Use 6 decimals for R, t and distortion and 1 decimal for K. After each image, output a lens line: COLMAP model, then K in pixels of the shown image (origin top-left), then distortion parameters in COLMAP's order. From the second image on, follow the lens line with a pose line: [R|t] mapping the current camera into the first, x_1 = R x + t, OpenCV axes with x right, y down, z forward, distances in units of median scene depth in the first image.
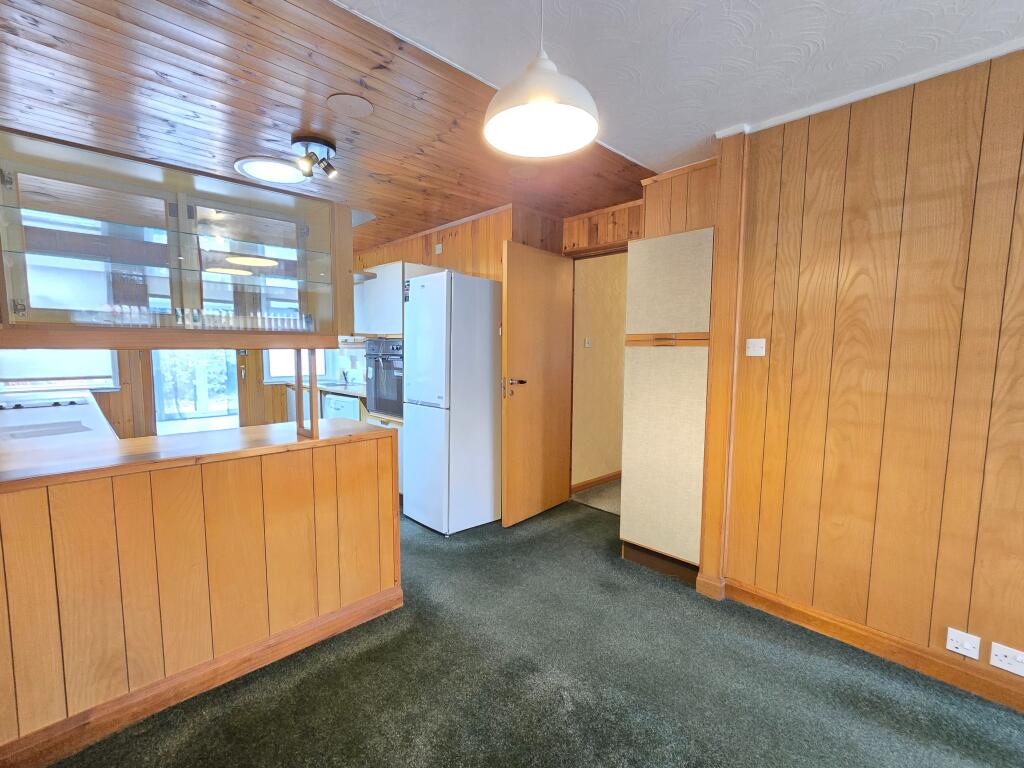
lens RADIAL K [[453.6, 0, 514.6], [0, 453.6, 390.0], [0, 0, 1]] dist [-0.000712, 0.000052]
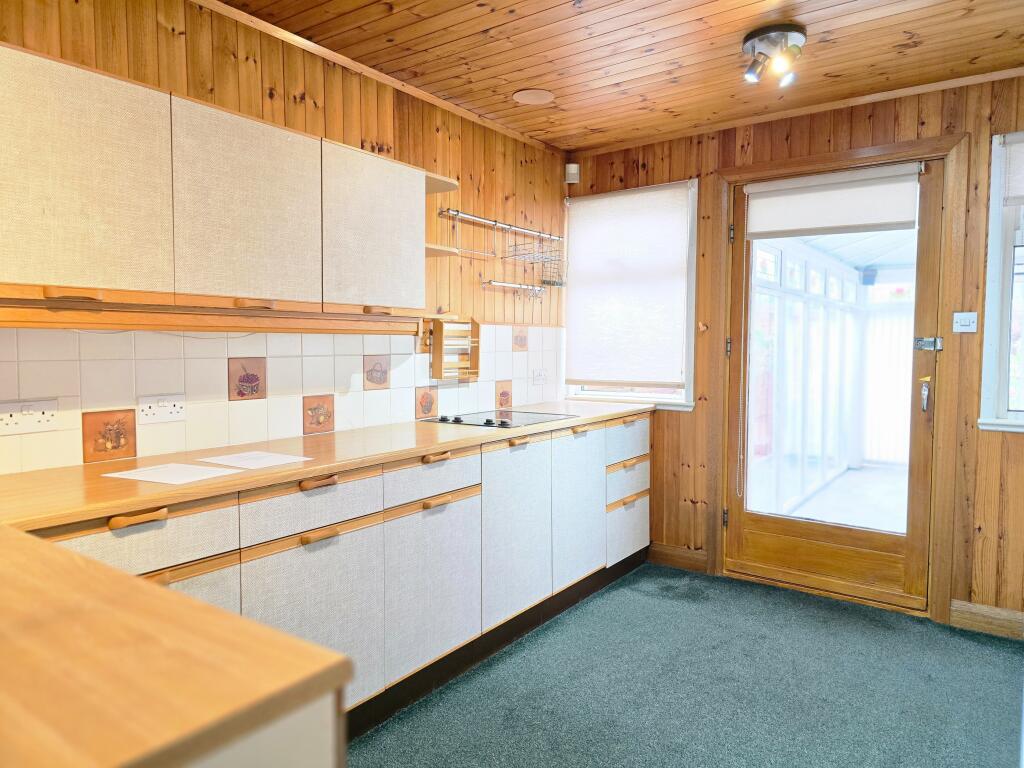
lens RADIAL K [[686.6, 0, 504.4], [0, 686.6, 384.8], [0, 0, 1]] dist [0.041651, -0.009976]
pose [[0.173592, 0.050051, -0.983545, -0.115299], [-0.089091, 0.995411, 0.034930, -0.077441], [0.980780, 0.081561, 0.177255, 1.186173]]
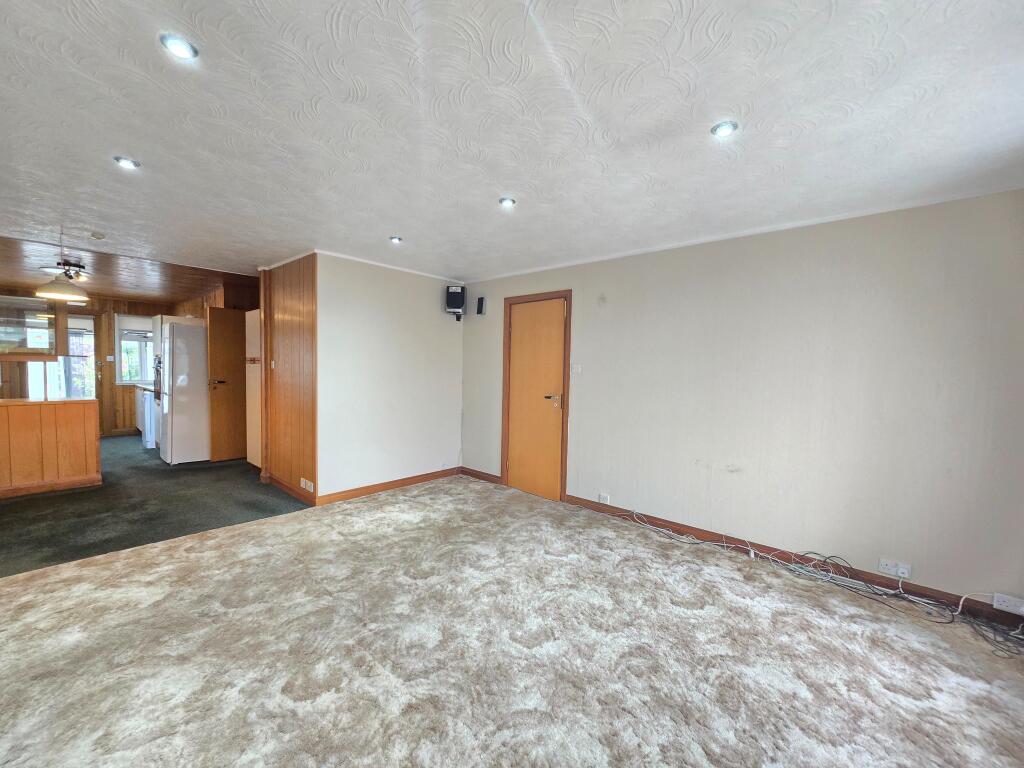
lens RADIAL K [[417.1, 0, 500.9], [0, 417.1, 387.2], [0, 0, 1]] dist [-0.004493, 0.000302]
pose [[0.997875, 0.014733, 0.063463, 1.498091], [-0.012182, 0.999110, -0.040389, 0.082070], [-0.064001, 0.039530, 0.997167, -1.079141]]
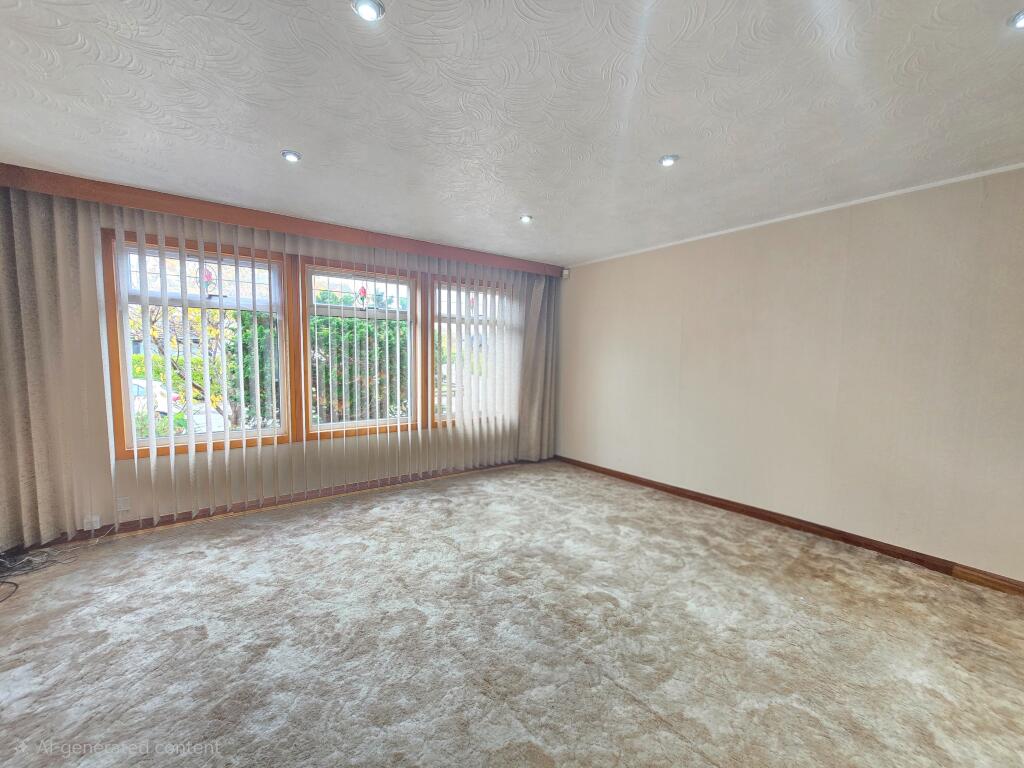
lens RADIAL K [[417.1, 0, 508.0], [0, 417.1, 388.1], [0, 0, 1]] dist [-0.004493, 0.000302]
pose [[-0.992670, -0.030109, 0.117043, 1.324128], [-0.010321, 0.986050, 0.166130, -0.051940], [-0.120412, 0.163704, -0.979133, 0.593935]]
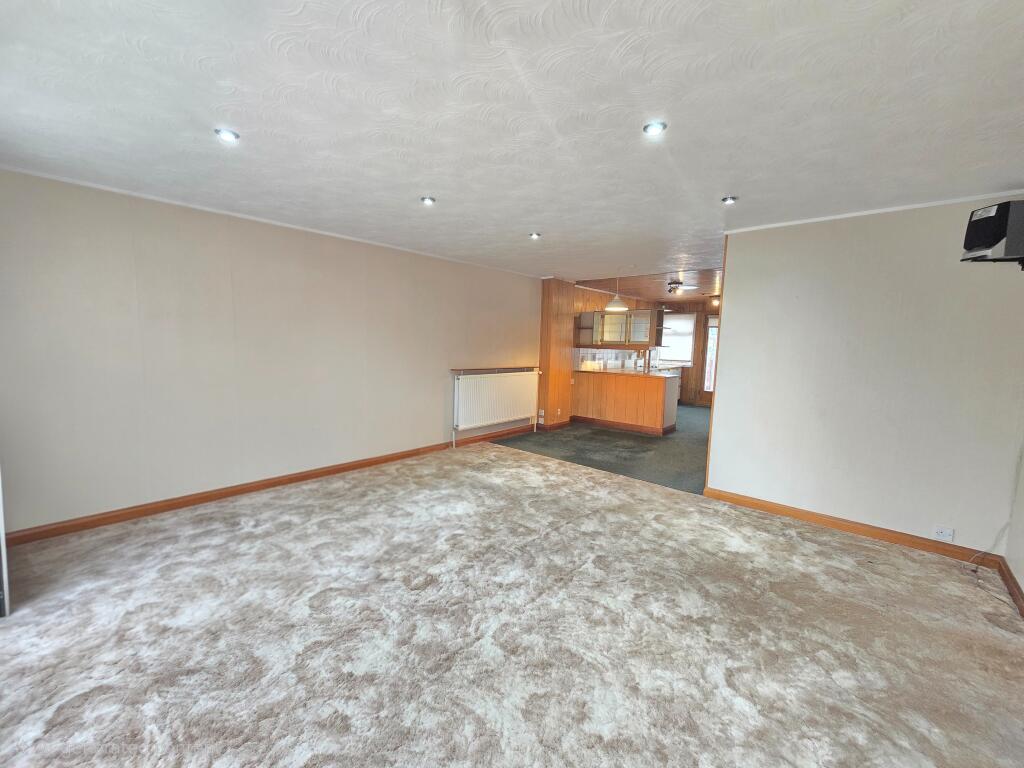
lens RADIAL K [[417.1, 0, 511.2], [0, 417.1, 386.4], [0, 0, 1]] dist [-0.004493, 0.000302]
pose [[0.087510, 0.106071, -0.990500, 2.409667], [-0.111830, 0.989076, 0.096039, -0.003620], [0.989867, 0.102364, 0.098416, -0.300260]]
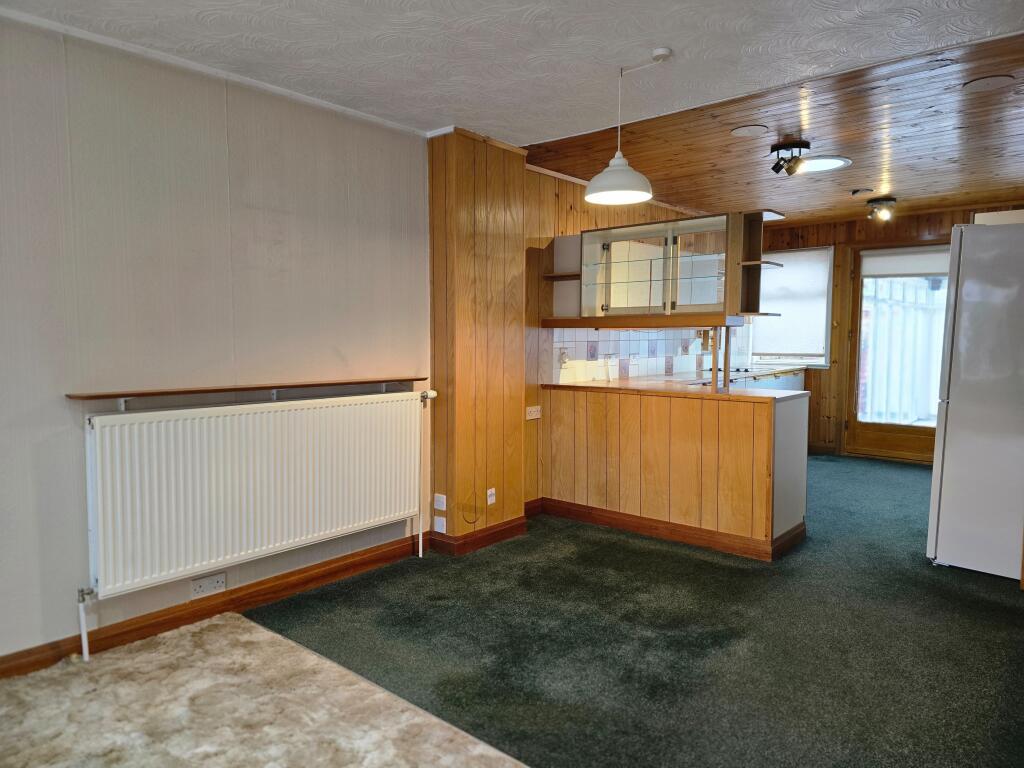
lens RADIAL K [[686.6, 0, 512.8], [0, 686.6, 384.1], [0, 0, 1]] dist [0.041651, -0.009976]
pose [[0.096570, 0.070308, -0.992840, 1.319233], [-0.088282, 0.994176, 0.061815, 0.005280], [0.991403, 0.081680, 0.102215, 0.193312]]
